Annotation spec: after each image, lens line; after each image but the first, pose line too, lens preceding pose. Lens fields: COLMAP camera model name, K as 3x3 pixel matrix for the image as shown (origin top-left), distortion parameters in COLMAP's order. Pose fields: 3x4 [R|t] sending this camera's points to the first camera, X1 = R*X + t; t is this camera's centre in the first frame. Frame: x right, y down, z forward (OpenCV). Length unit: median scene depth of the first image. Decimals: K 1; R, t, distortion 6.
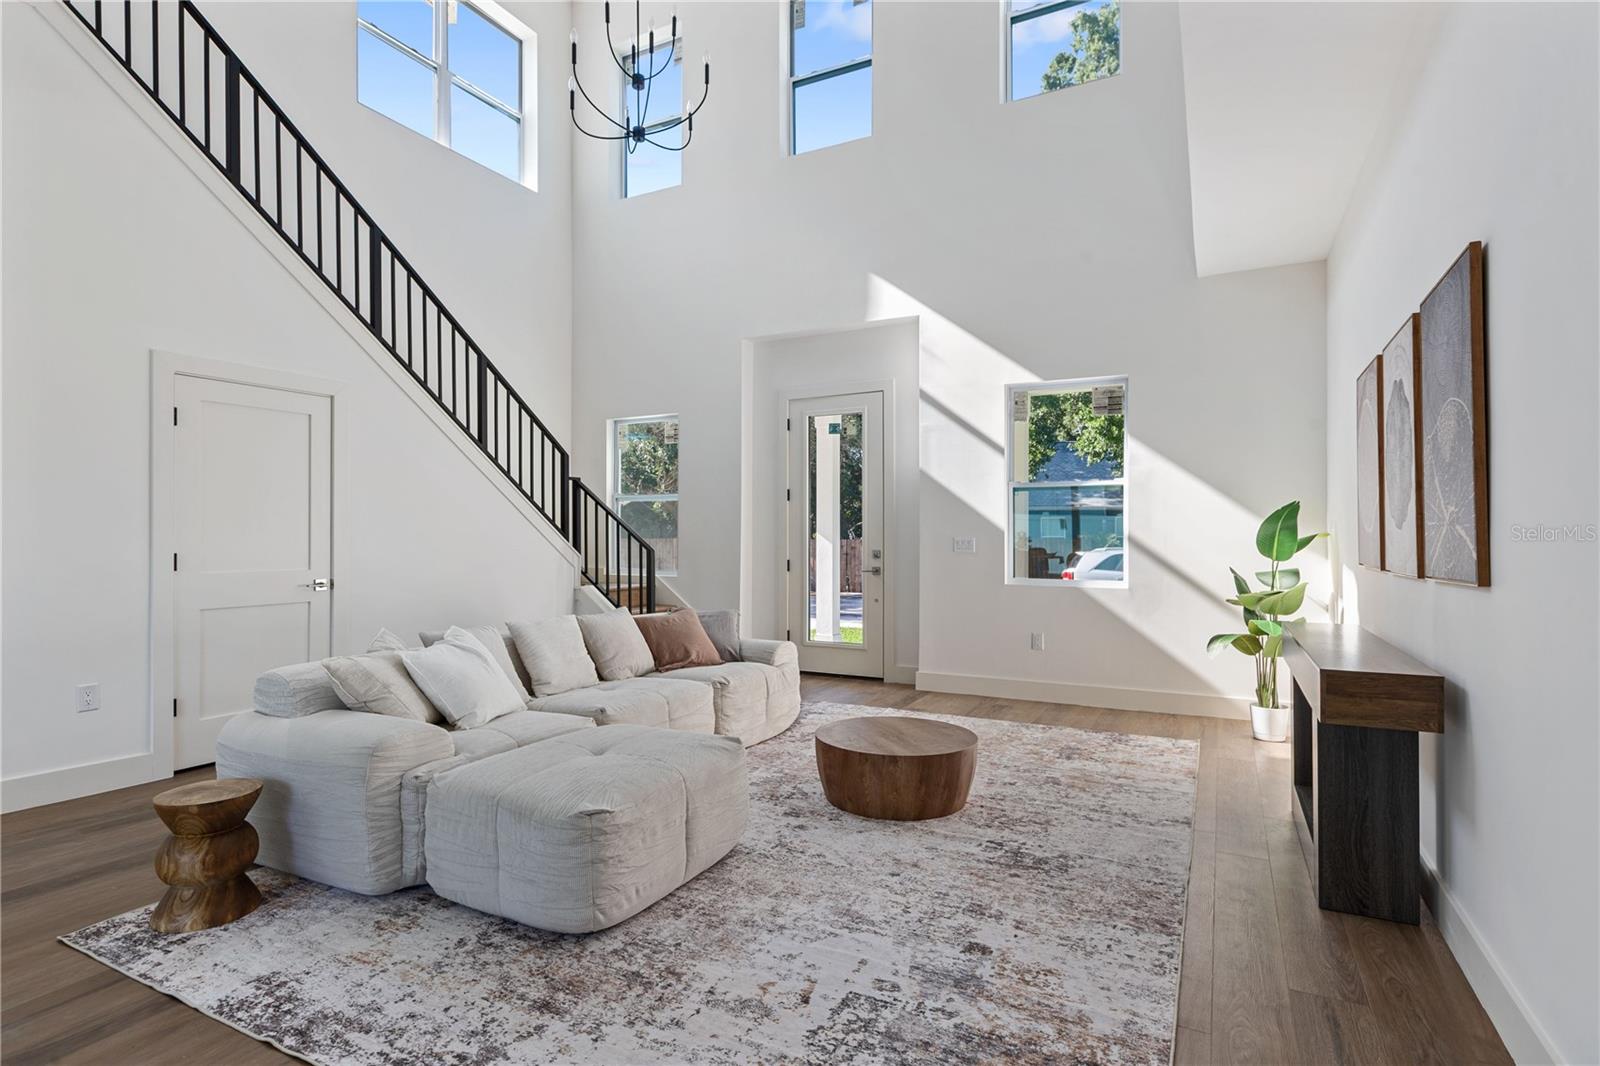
lens RADIAL K [[807.9, 0, 793.6], [0, 807.9, 534.0], [0, 0, 1]] dist [0.000101, -0.001256]
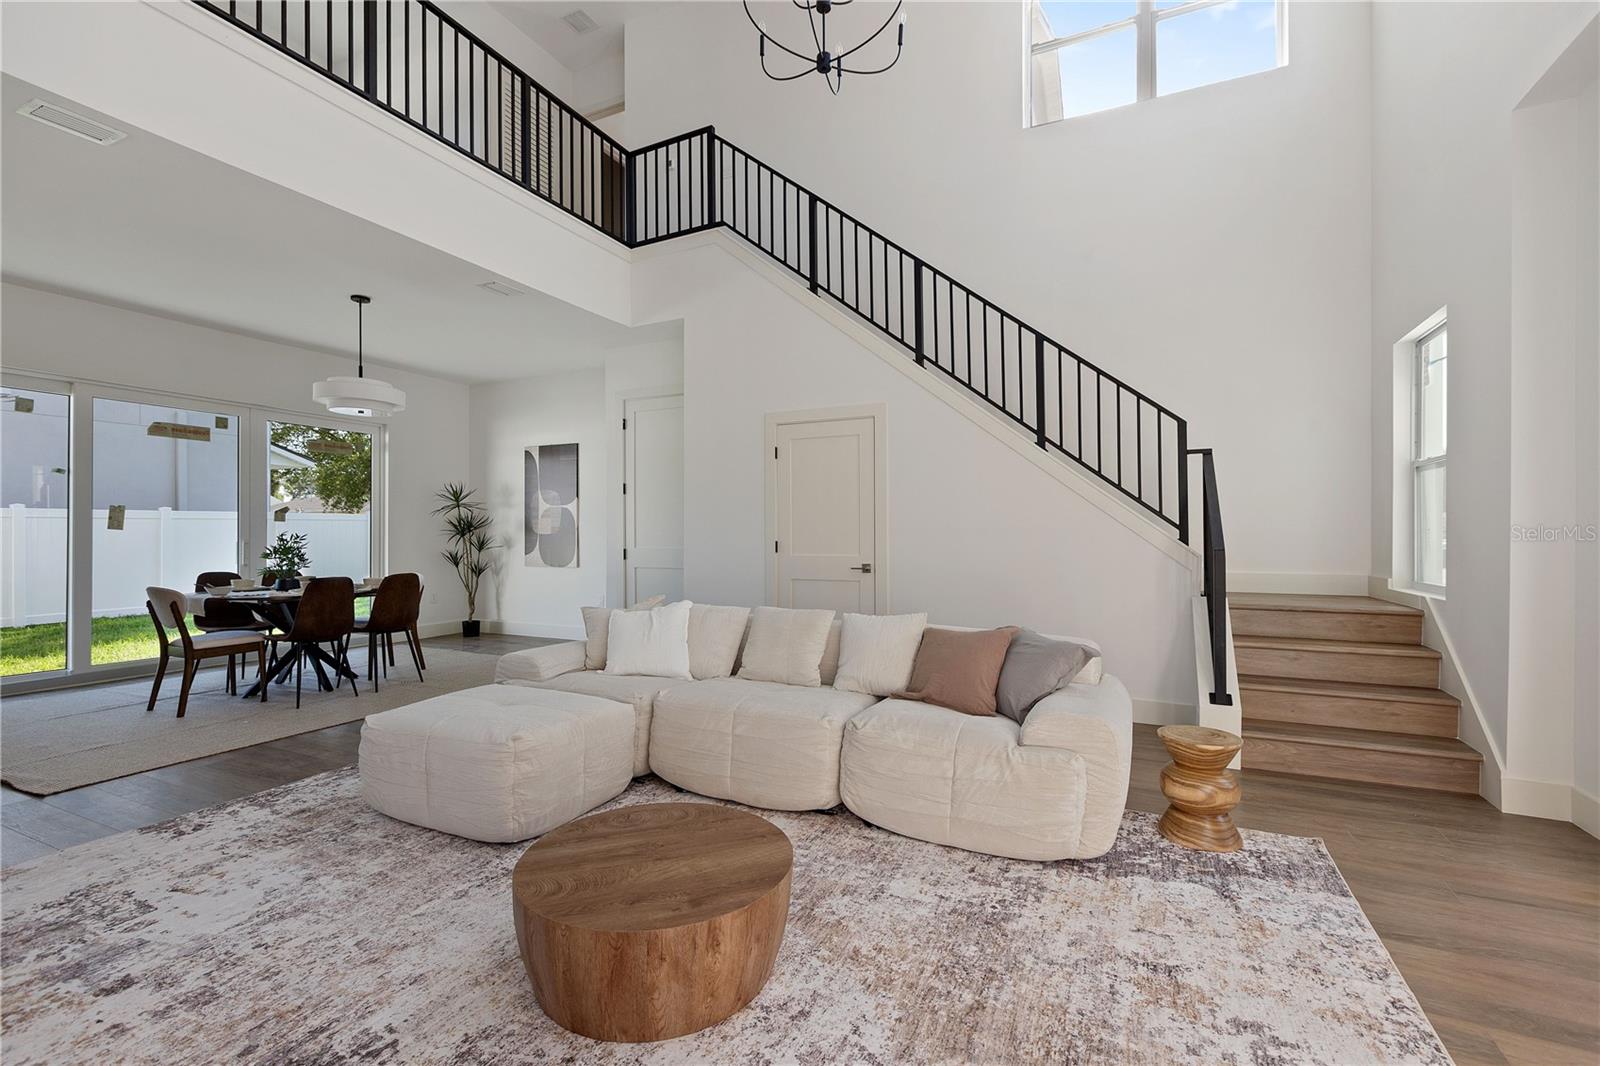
lens RADIAL K [[708.8, 0, 796.0], [0, 708.8, 534.1], [0, 0, 1]] dist [0.001779, -0.000702]
pose [[0.034255, -0.000368, -0.999413, 0.965491], [0.004940, 0.999988, -0.000199, 0.017717], [0.999401, -0.004931, 0.034256, 1.607813]]
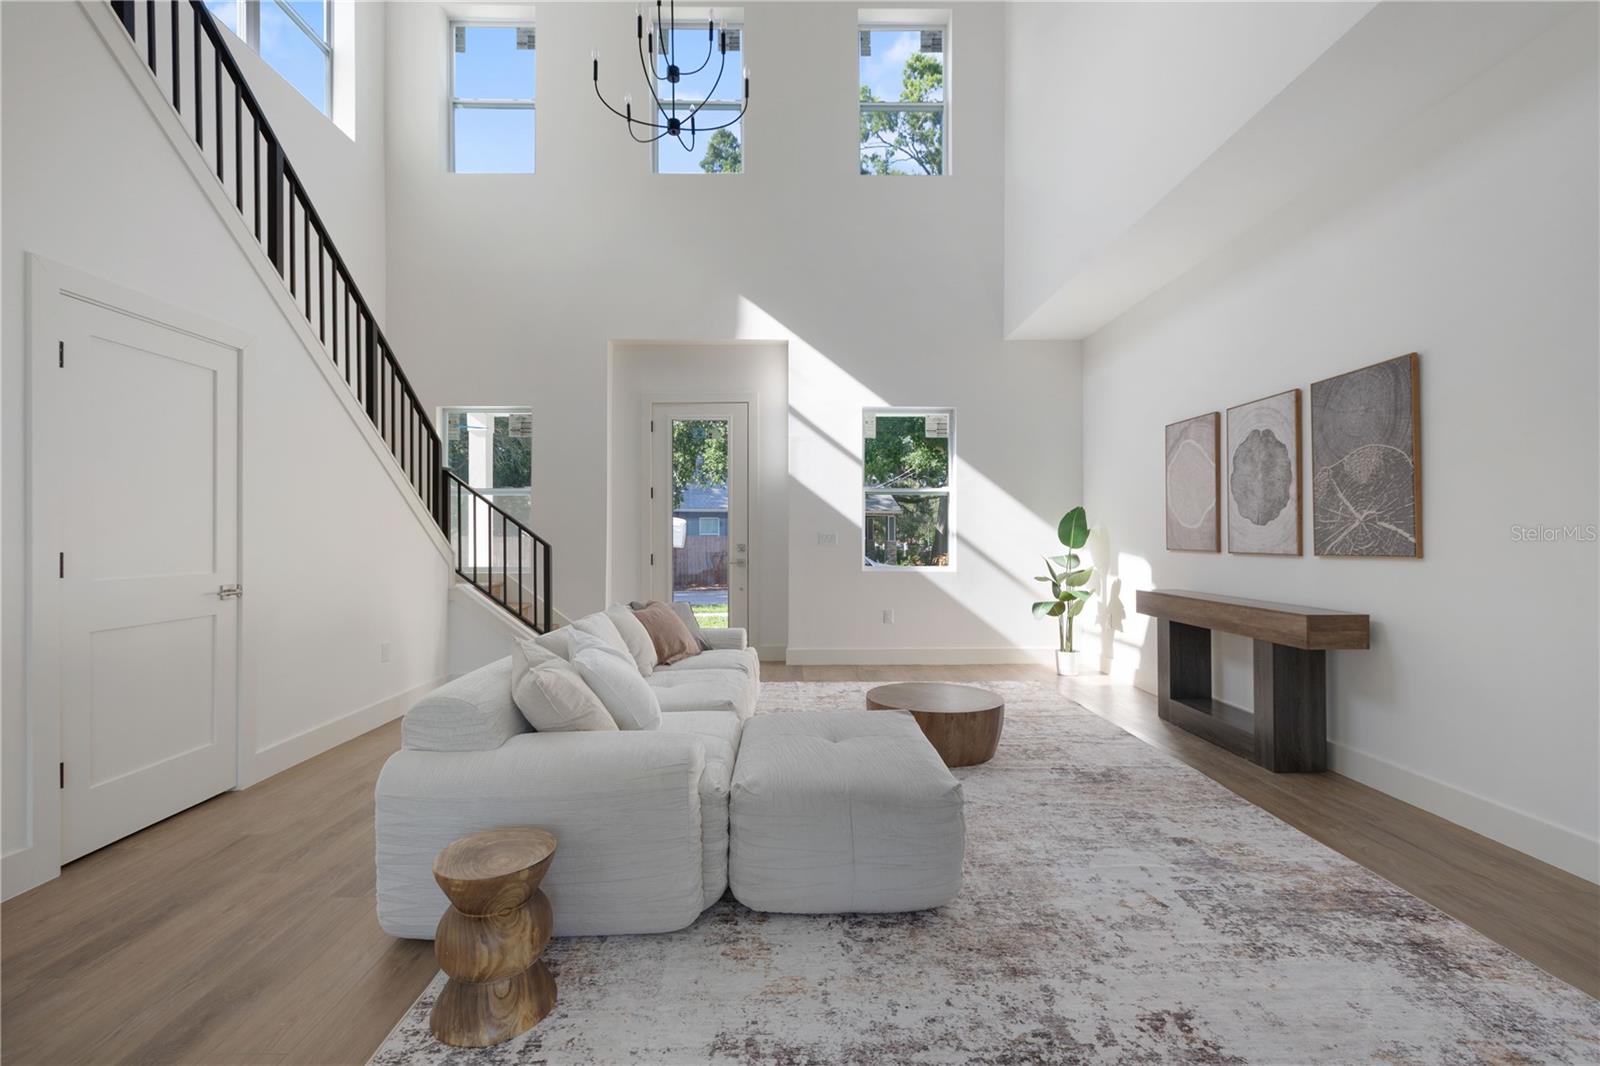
lens RADIAL K [[708.8, 0, 796.0], [0, 708.8, 534.1], [0, 0, 1]] dist [0.001779, -0.000702]
pose [[0.877852, -0.000109, 0.478932, -0.819527], [-0.000981, 0.999997, 0.002025, 0.010949], [-0.478931, -0.002247, 0.877850, 0.268105]]
